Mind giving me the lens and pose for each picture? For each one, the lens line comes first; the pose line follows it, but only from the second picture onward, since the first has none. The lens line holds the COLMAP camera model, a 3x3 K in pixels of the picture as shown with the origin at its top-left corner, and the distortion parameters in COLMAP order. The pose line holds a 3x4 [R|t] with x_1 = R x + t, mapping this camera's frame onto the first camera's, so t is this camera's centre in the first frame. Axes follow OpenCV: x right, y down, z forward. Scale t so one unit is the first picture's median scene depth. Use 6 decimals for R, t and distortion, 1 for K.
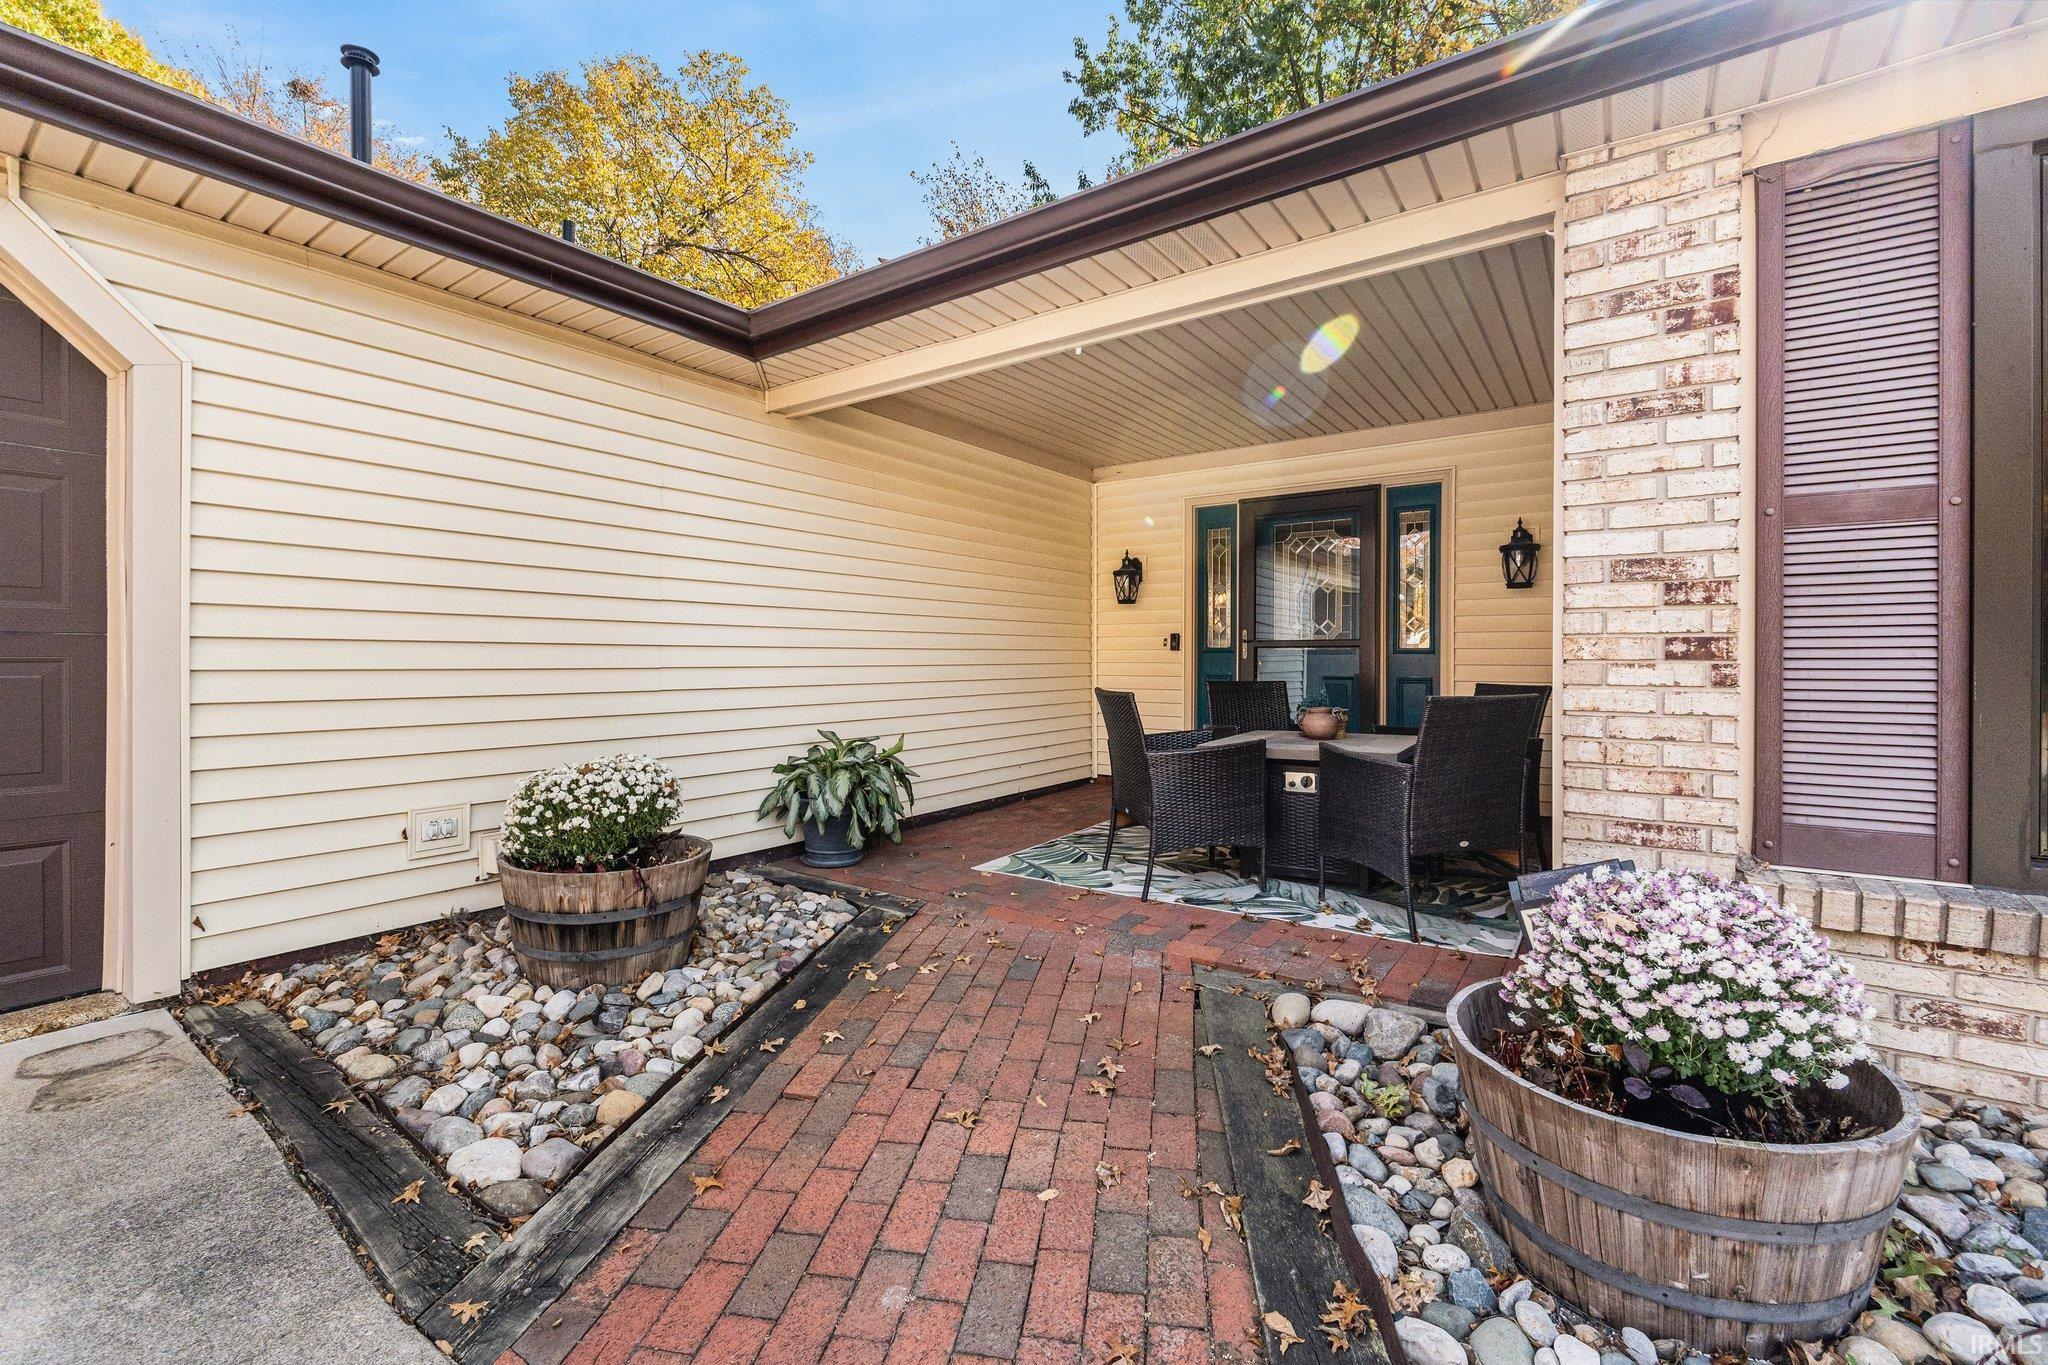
lens RADIAL K [[862.3, 0, 1025.2], [0, 862.3, 673.4], [0, 0, 1]] dist [-0.002669, -0.000481]
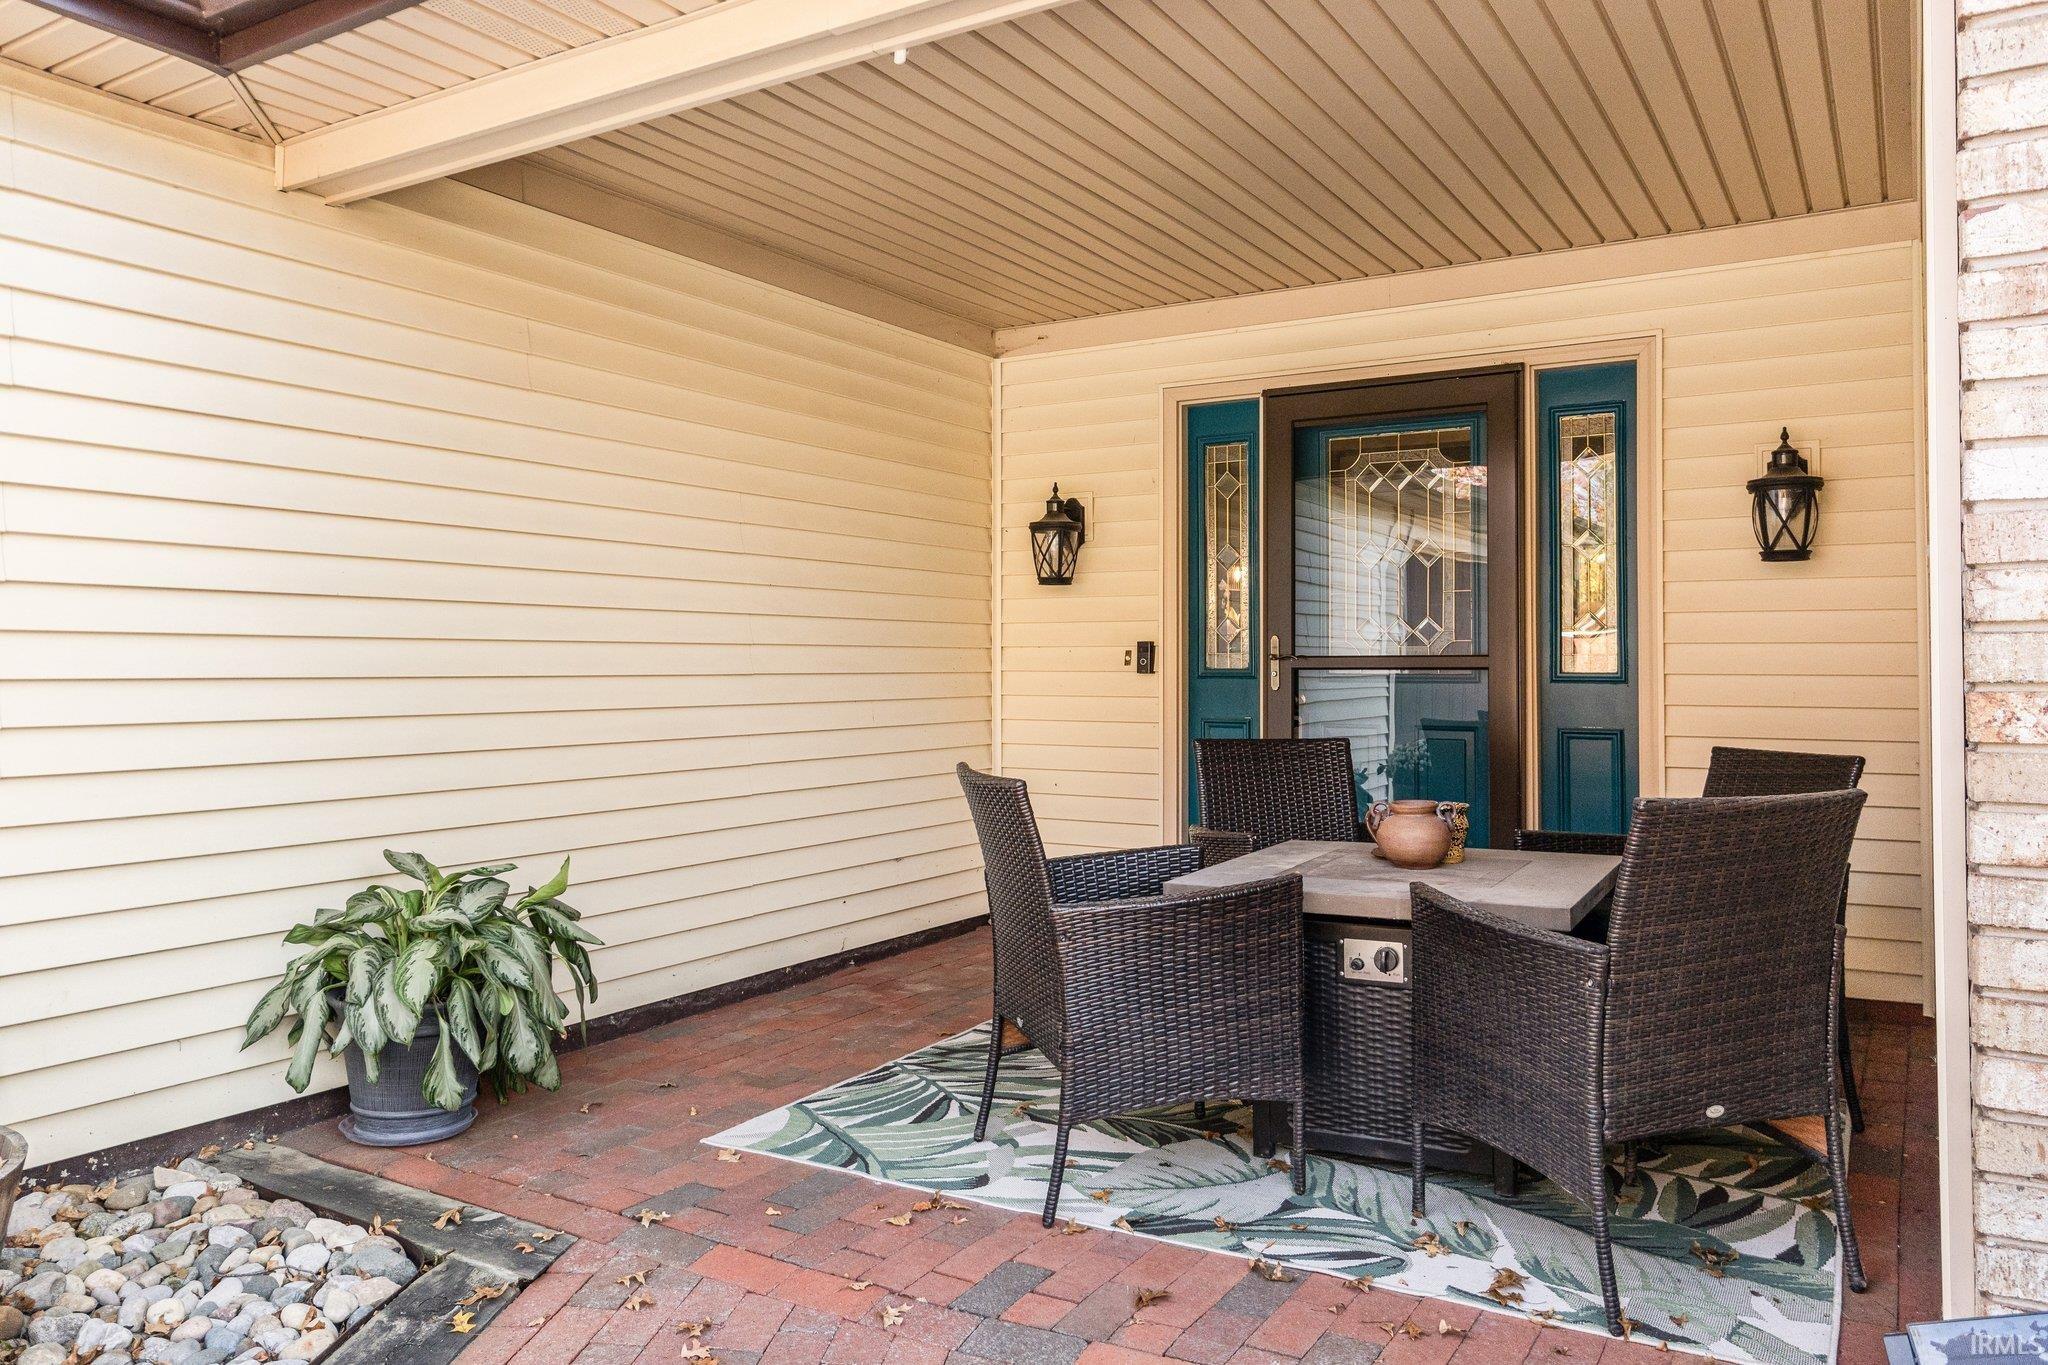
lens RADIAL K [[1462.1, 0, 1022.4], [0, 1462.1, 652.6], [0, 0, 1]] dist [0.003211, 0.003146]
pose [[0.997964, 0.000640, 0.063775, 0.063671], [0.001160, 0.999602, -0.028189, -0.022273], [-0.063767, 0.028206, 0.997566, 0.171460]]
